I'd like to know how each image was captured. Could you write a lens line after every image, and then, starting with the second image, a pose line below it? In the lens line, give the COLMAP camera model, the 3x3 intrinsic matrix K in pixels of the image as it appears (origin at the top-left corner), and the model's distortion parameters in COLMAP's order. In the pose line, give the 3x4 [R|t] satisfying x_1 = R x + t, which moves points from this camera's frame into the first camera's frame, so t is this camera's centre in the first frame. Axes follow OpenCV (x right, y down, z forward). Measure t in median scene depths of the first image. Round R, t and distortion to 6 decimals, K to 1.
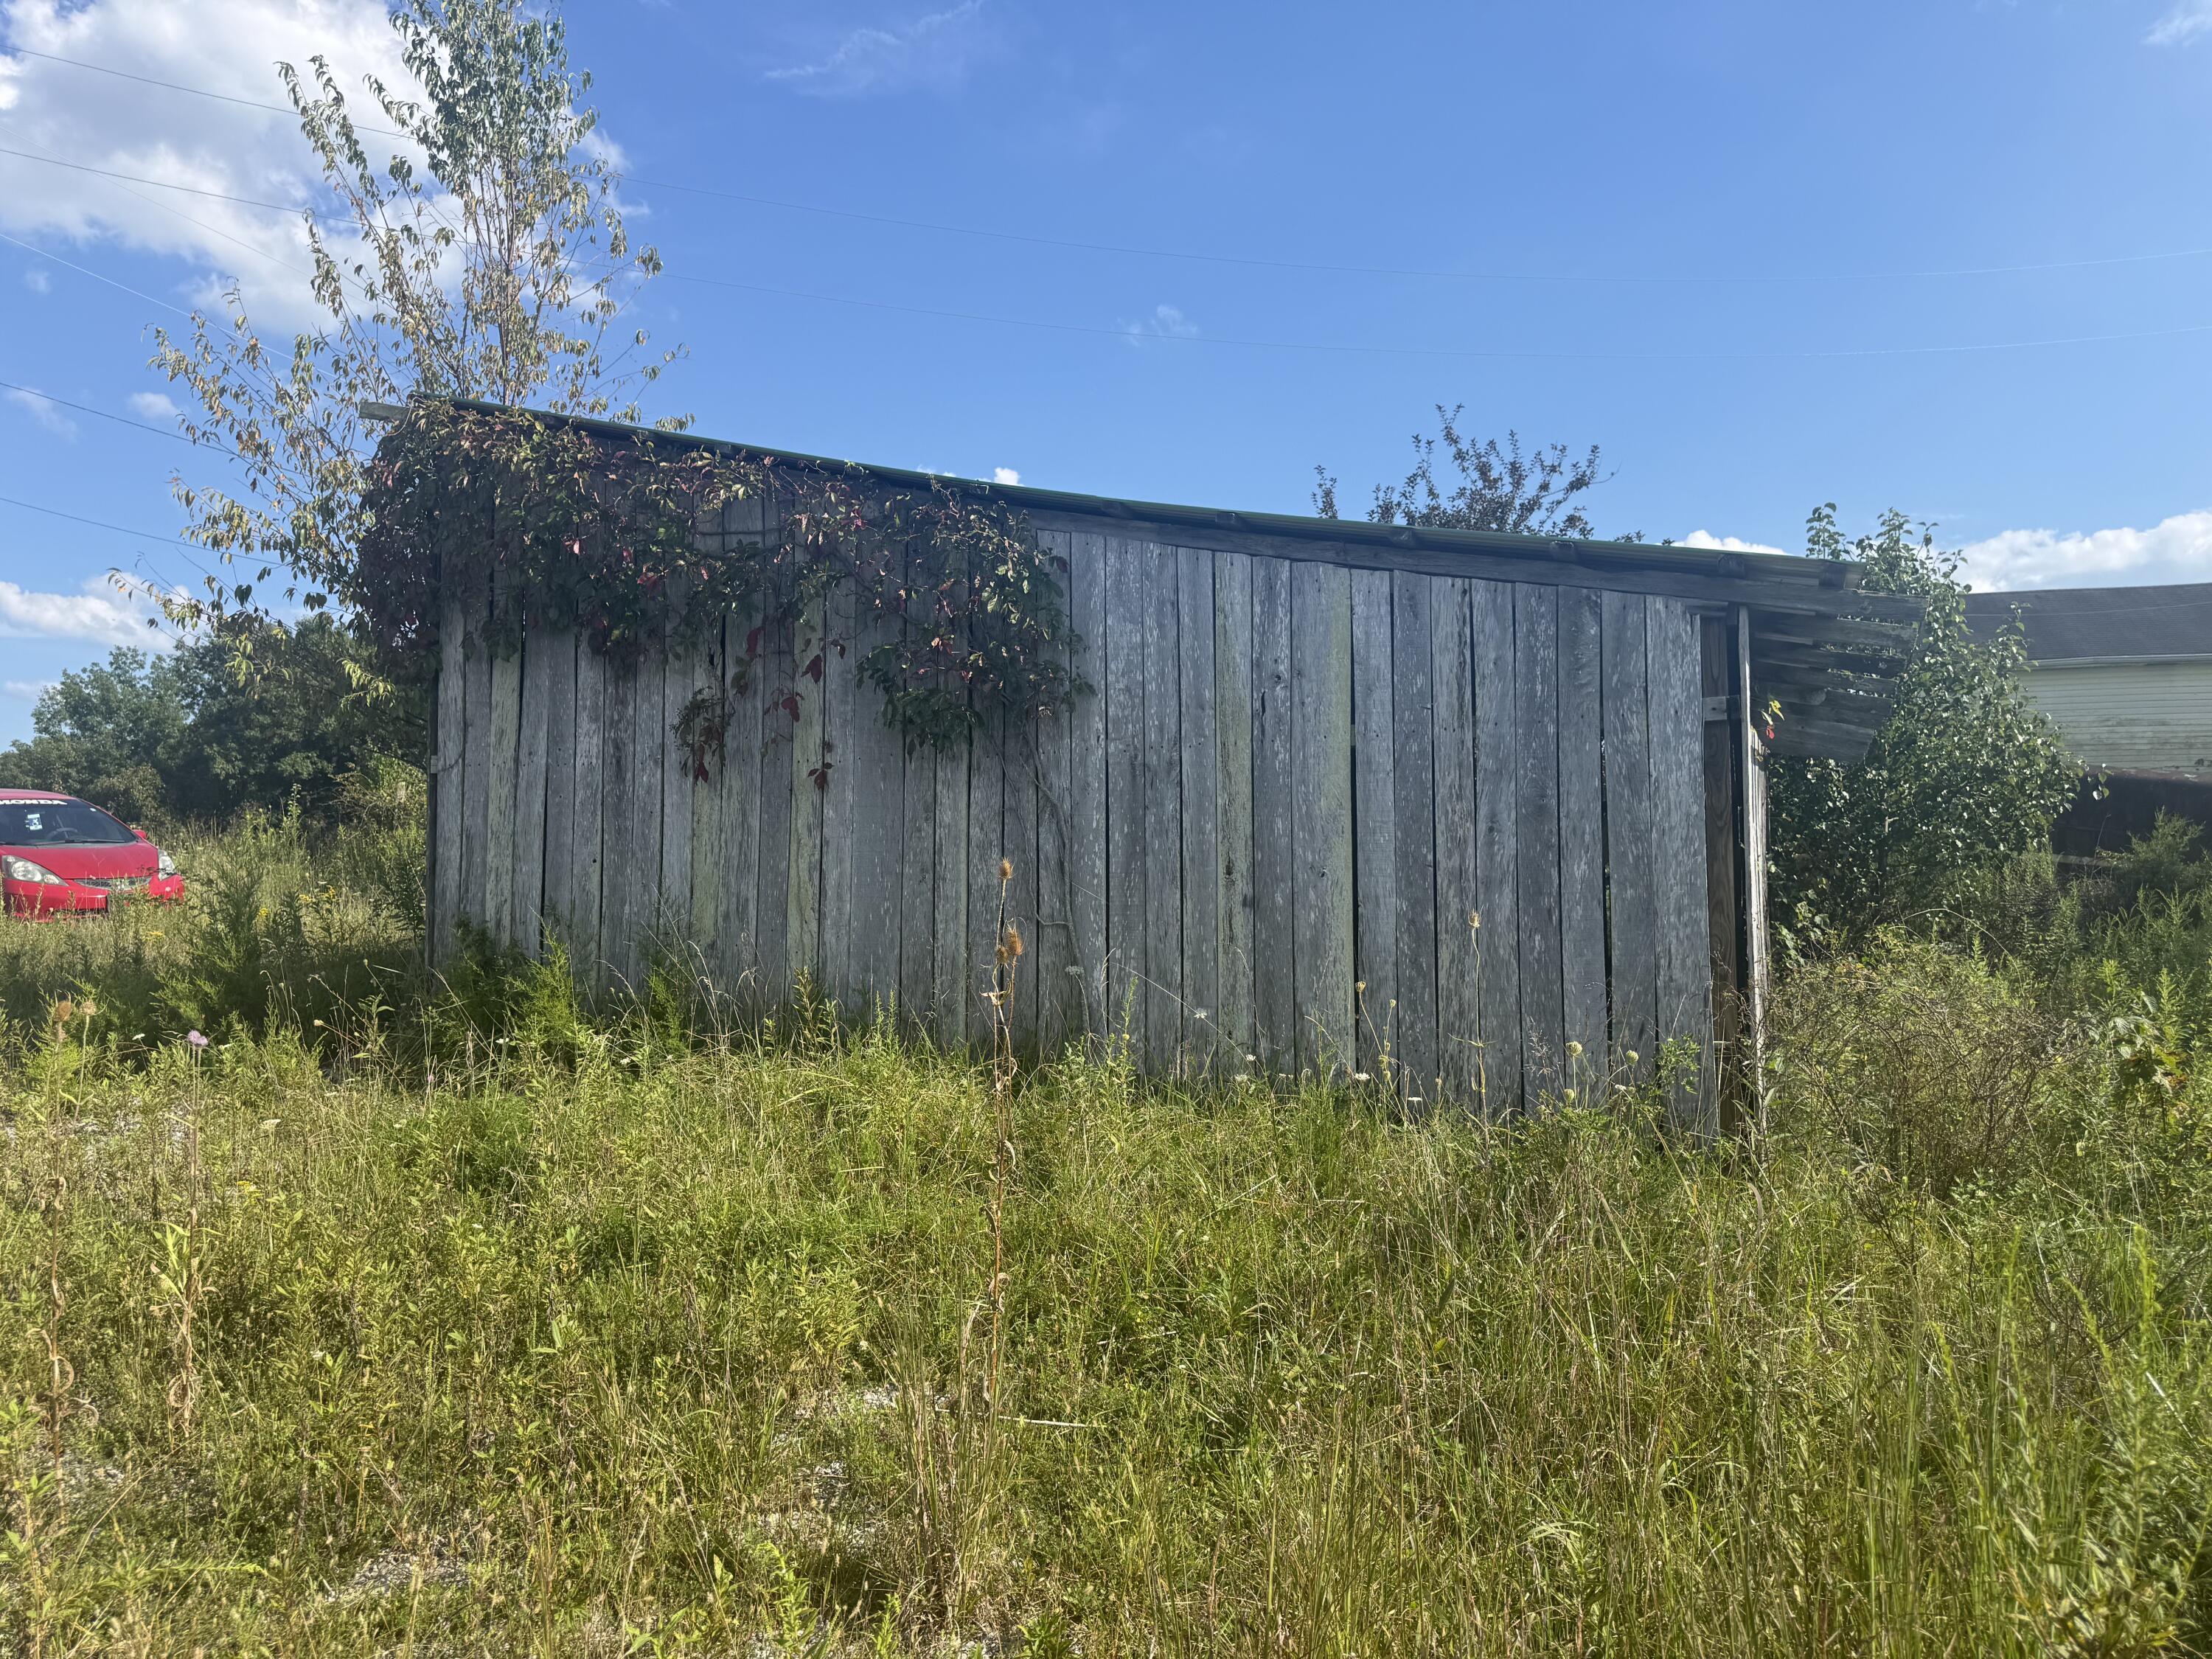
lens RADIAL K [[1560.2, 0, 1106.0], [0, 1560.2, 829.5], [0, 0, 1]] dist [0.079197, -0.001387]
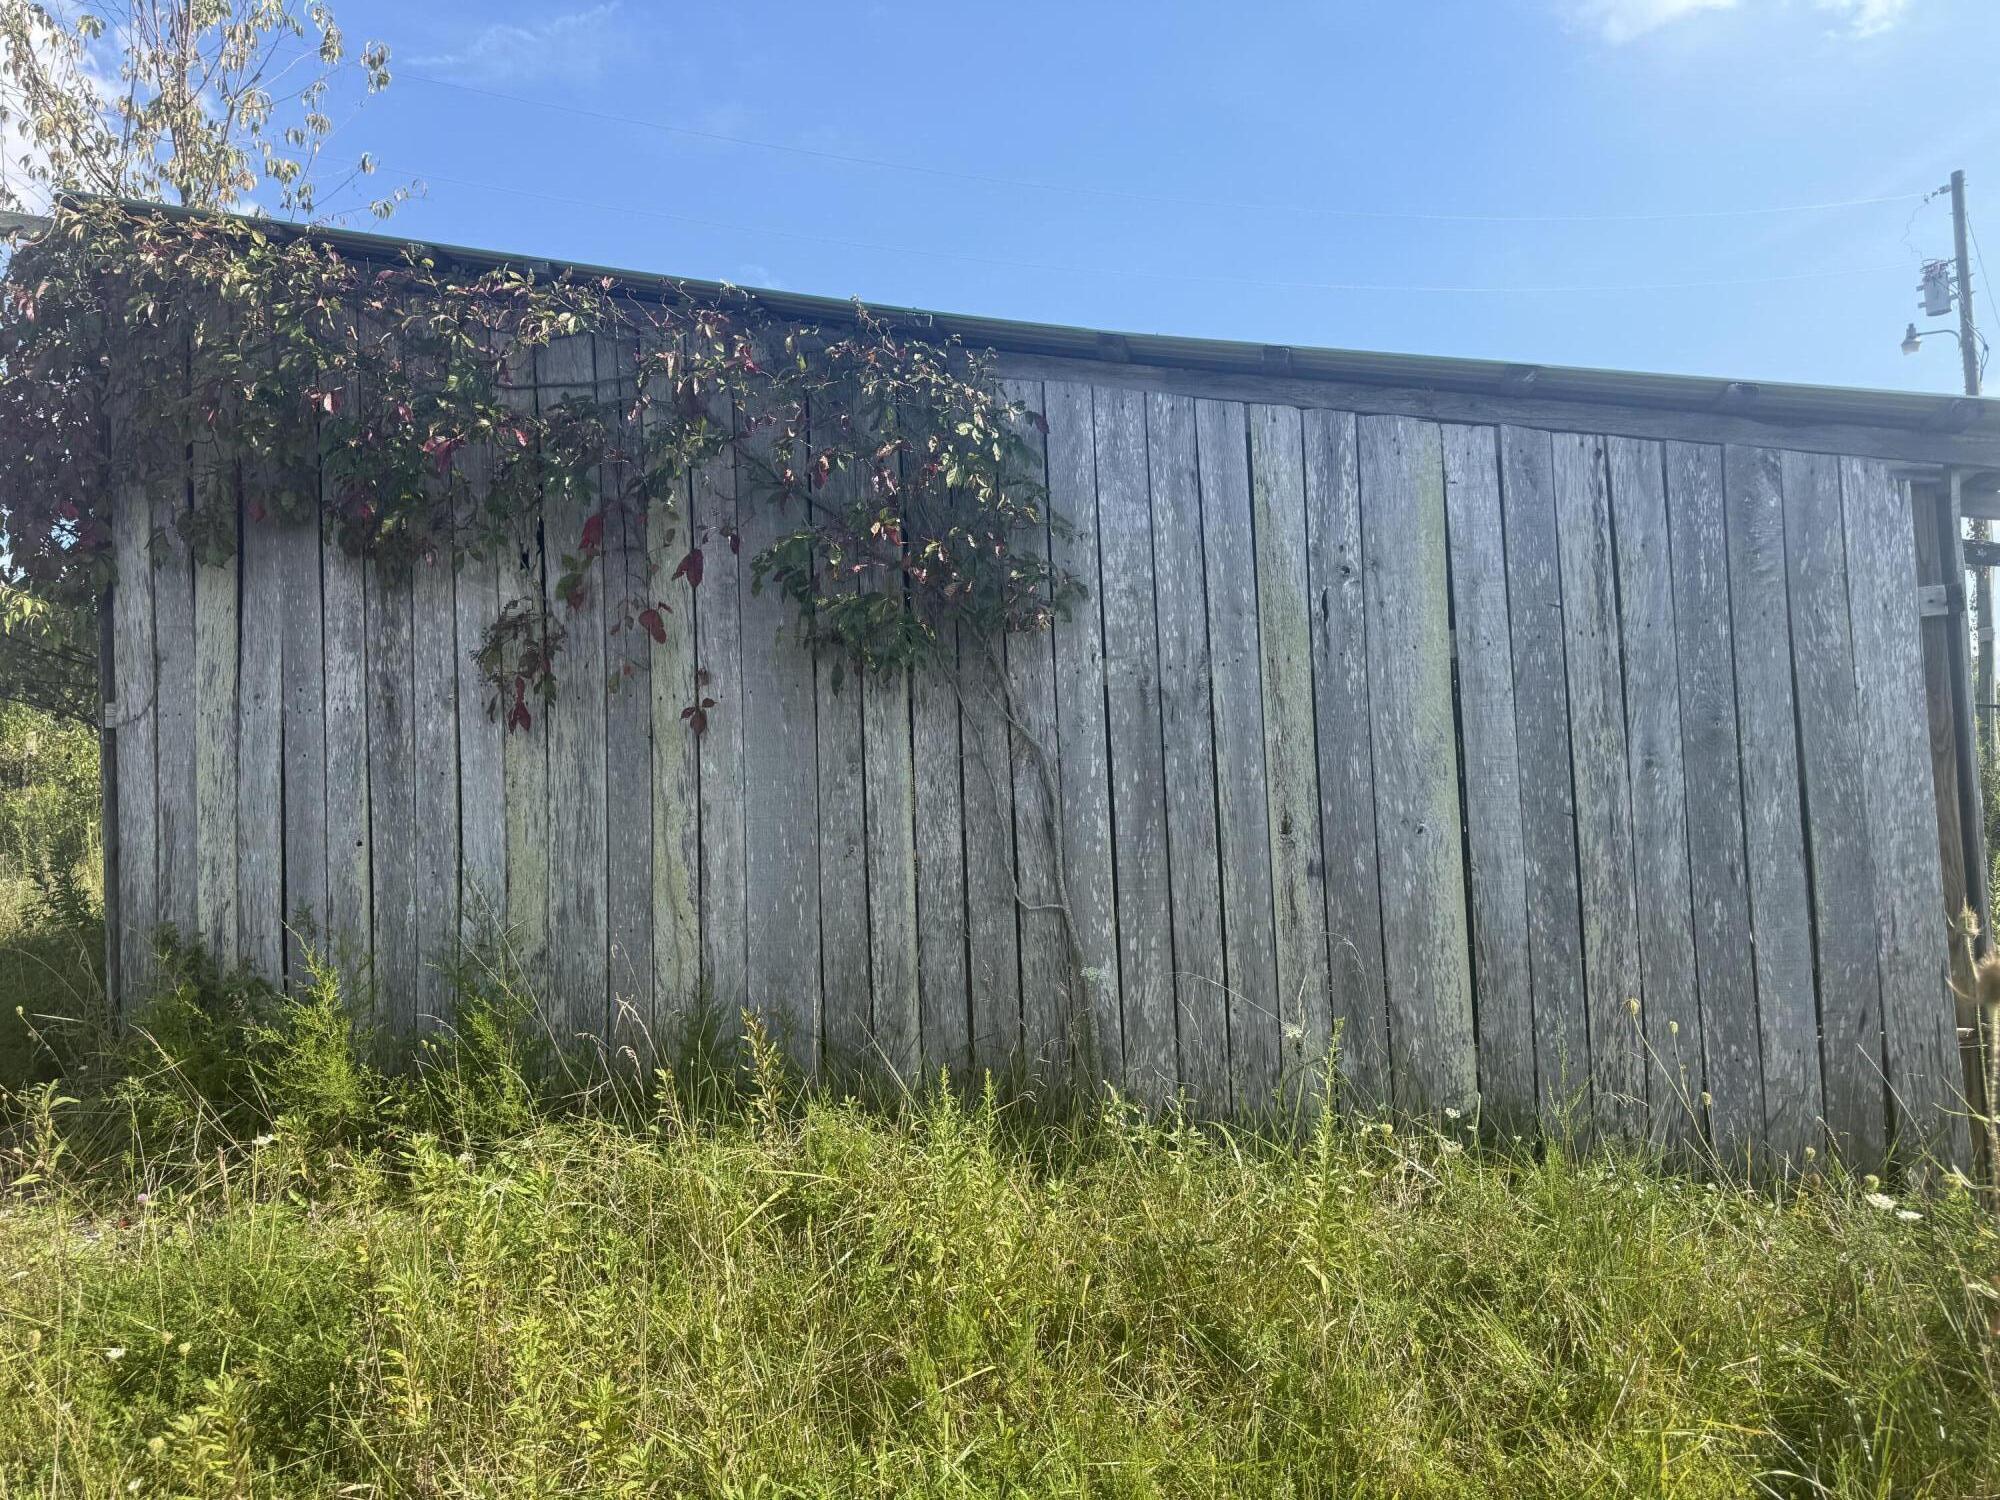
lens RADIAL K [[1429.3, 0, 1003.0], [0, 1429.3, 754.8], [0, 0, 1]] dist [0.036478, -0.009776]
pose [[0.983556, -0.033126, 0.177538, -0.169680], [0.032128, 0.999448, 0.008494, -0.018641], [-0.177721, -0.002651, 0.984077, 0.334715]]
